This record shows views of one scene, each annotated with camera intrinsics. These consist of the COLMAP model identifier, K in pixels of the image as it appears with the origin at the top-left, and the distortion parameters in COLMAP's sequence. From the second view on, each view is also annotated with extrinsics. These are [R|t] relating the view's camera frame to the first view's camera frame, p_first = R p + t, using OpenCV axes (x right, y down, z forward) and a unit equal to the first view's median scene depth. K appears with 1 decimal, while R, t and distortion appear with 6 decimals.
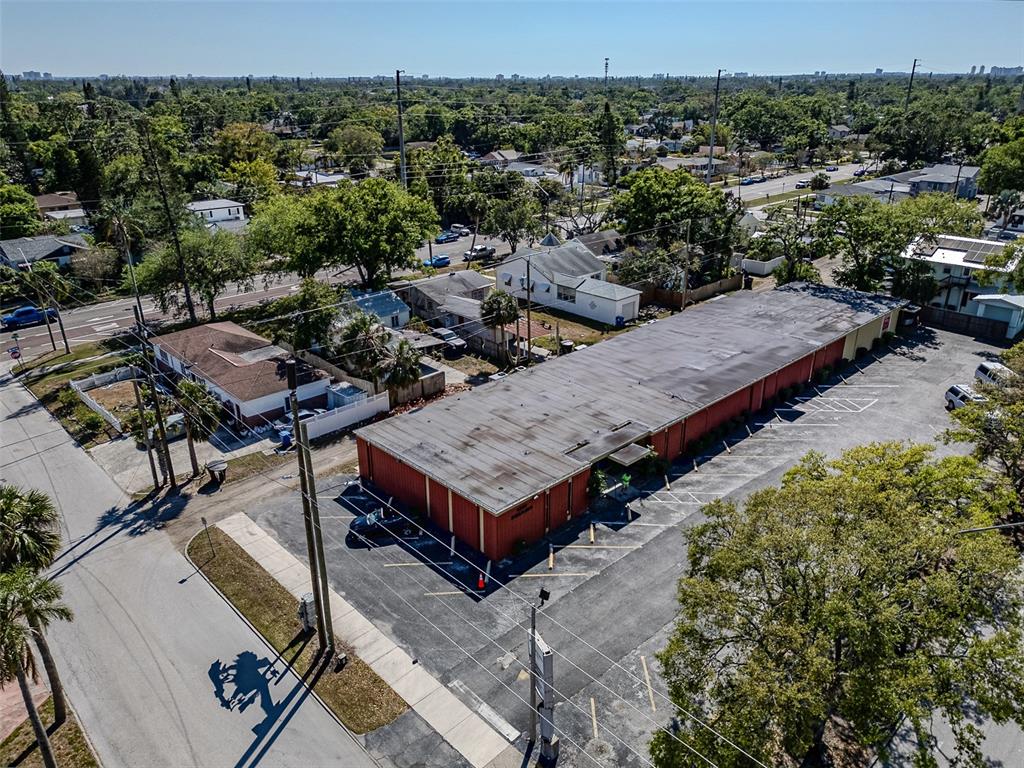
lens RADIAL K [[717.6, 0, 514.5], [0, 717.6, 387.4], [0, 0, 1]] dist [0.068322, -0.071236]
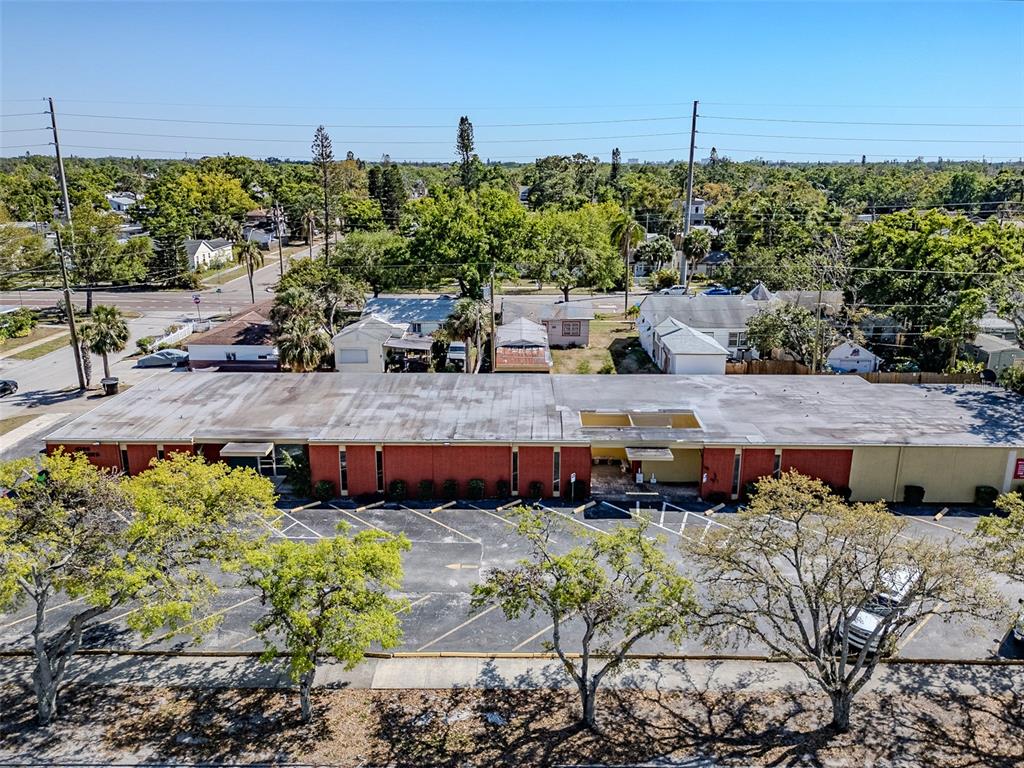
lens RADIAL K [[785.4, 0, 512.0], [0, 785.4, 384.0], [0, 0, 1]] dist [0.082655, -0.091077]
pose [[0.718445, 0.195993, -0.667400, 0.649755], [-0.280442, 0.959661, -0.020070, -0.030131], [0.636545, 0.201586, 0.744429, 0.322151]]
